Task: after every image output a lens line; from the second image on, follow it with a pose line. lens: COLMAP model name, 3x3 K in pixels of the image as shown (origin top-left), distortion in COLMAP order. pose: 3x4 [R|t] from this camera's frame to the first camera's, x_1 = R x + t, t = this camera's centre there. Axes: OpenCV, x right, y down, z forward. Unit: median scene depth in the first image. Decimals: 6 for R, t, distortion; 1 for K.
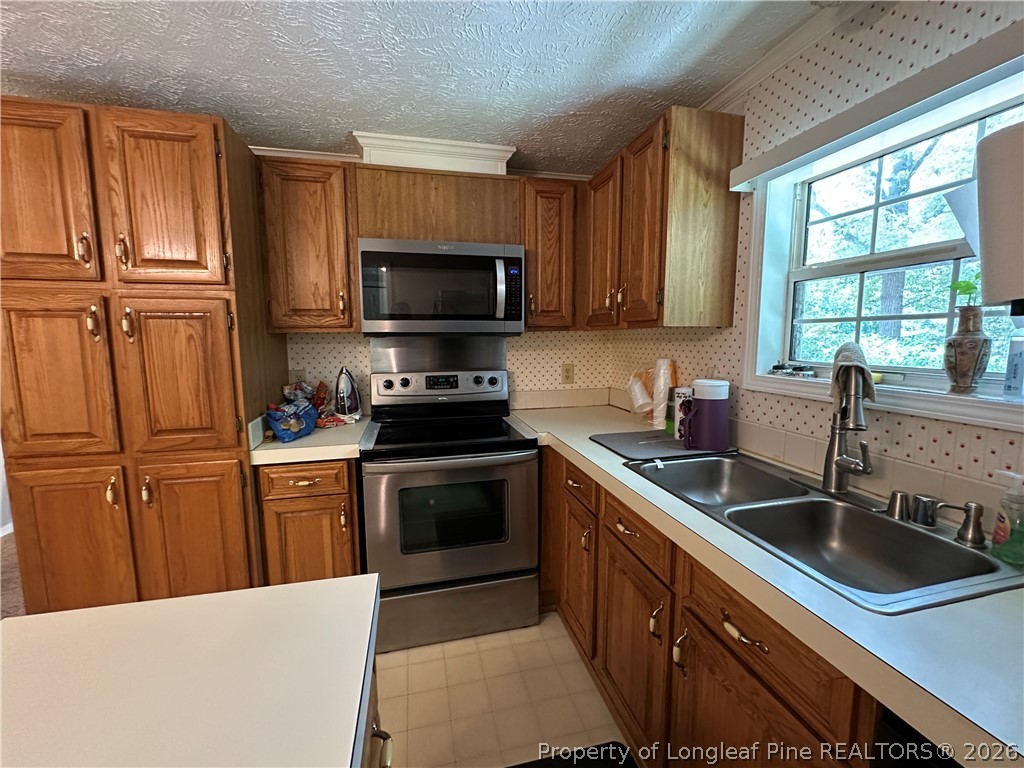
lens RADIAL K [[420.5, 0, 513.3], [0, 420.5, 384.1], [0, 0, 1]] dist [-0.003206, 0.000964]
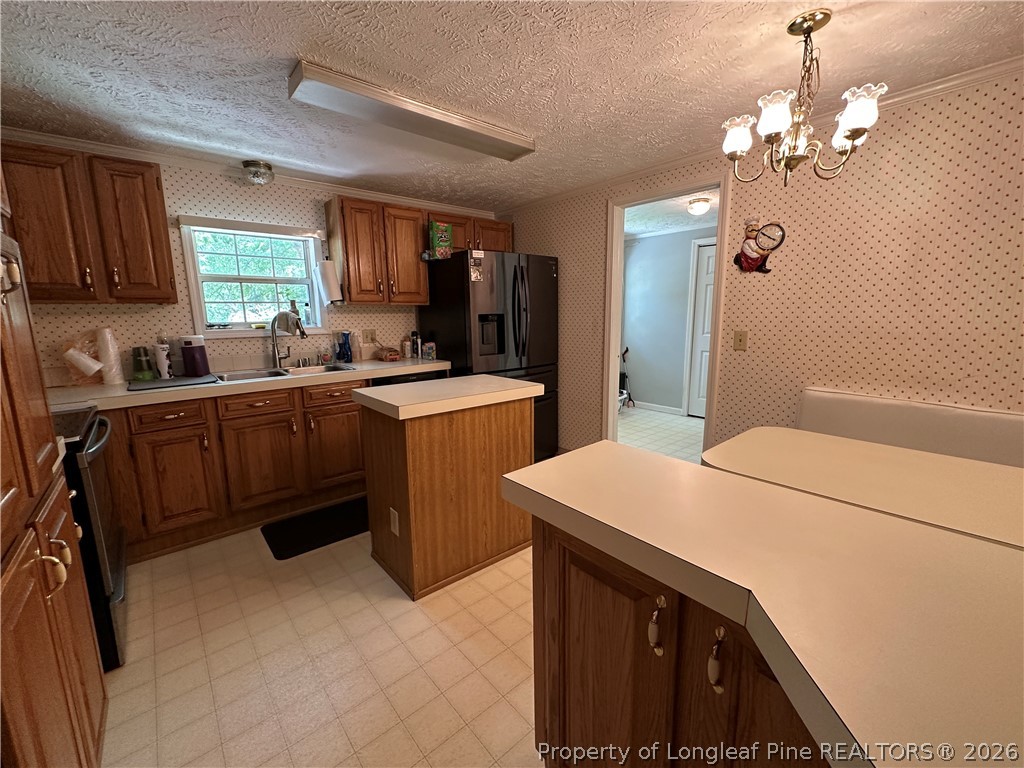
lens RADIAL K [[420.5, 0, 513.8], [0, 420.5, 381.5], [0, 0, 1]] dist [-0.003206, 0.000964]
pose [[-0.446062, -0.138886, 0.884160, -1.482550], [0.115933, 0.970597, 0.210953, -0.031824], [-0.887462, 0.196601, -0.416845, 0.528430]]
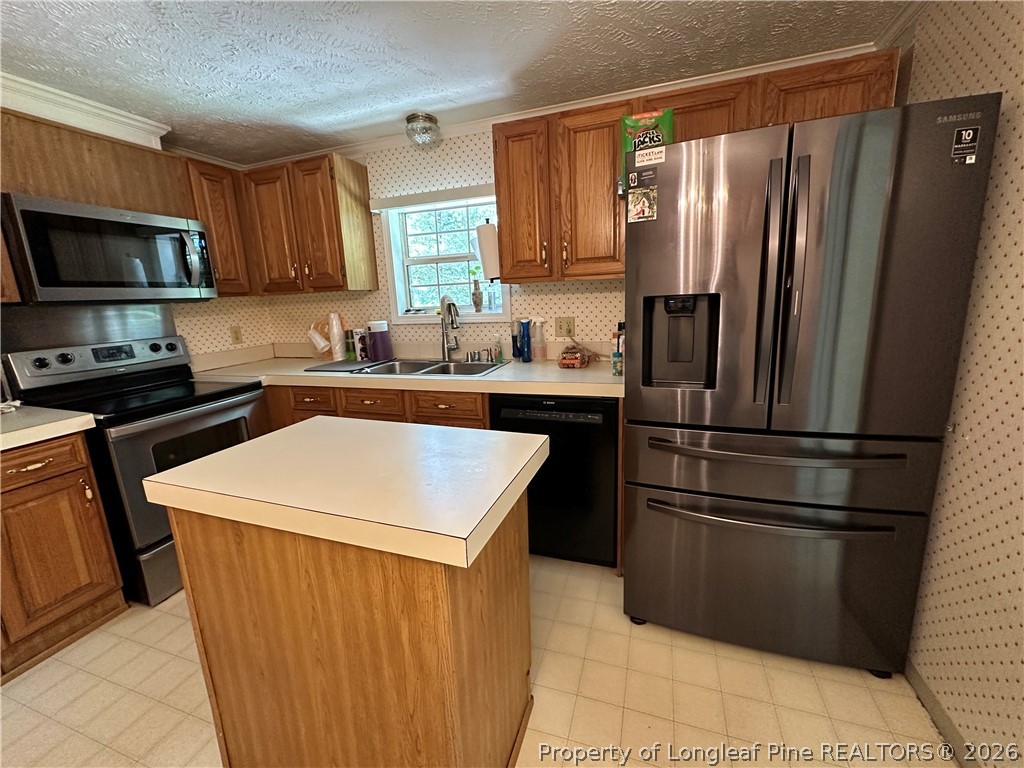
lens RADIAL K [[420.5, 0, 511.0], [0, 420.5, 387.1], [0, 0, 1]] dist [-0.003206, 0.000964]
pose [[0.541301, -0.198765, 0.816998, -0.636882], [0.135560, 0.979577, 0.148503, 0.068134], [-0.829829, 0.030367, 0.557191, -0.380178]]
